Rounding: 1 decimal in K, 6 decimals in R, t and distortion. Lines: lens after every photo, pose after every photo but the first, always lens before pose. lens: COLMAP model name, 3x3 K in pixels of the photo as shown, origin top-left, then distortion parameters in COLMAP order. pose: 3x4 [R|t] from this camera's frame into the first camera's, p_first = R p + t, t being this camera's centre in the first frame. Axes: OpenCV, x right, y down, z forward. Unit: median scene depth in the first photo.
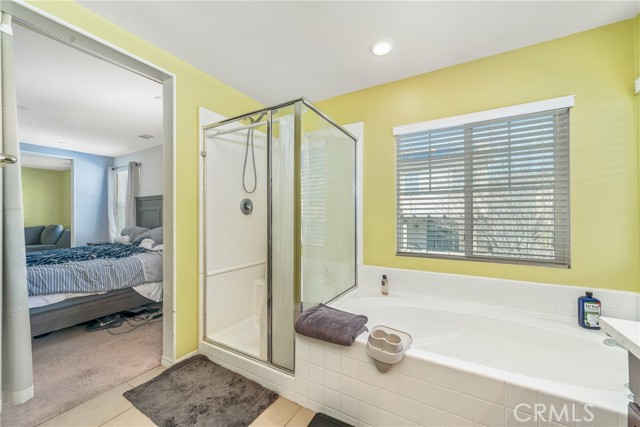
lens RADIAL K [[248.4, 0, 316.3], [0, 248.4, 215.0], [0, 0, 1]] dist [-0.007399, -0.000436]
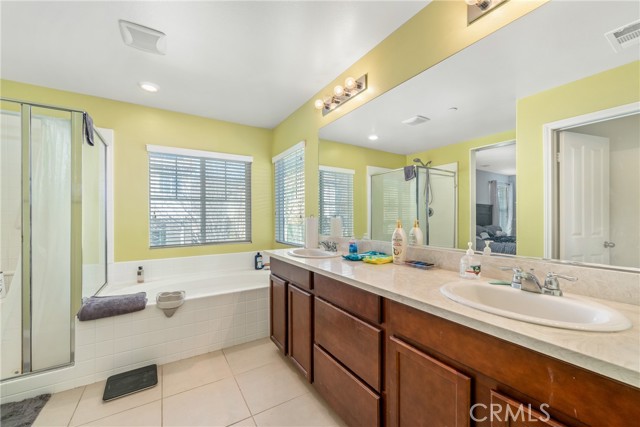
lens RADIAL K [[266.9, 0, 321.6], [0, 266.9, 213.8], [0, 0, 1]] dist [-0.003315, -0.000228]
pose [[0.467380, 0.005075, 0.884042, -0.576927], [0.000365, 0.999982, -0.005933, -0.005335], [-0.884056, 0.003096, 0.467370, -0.480140]]
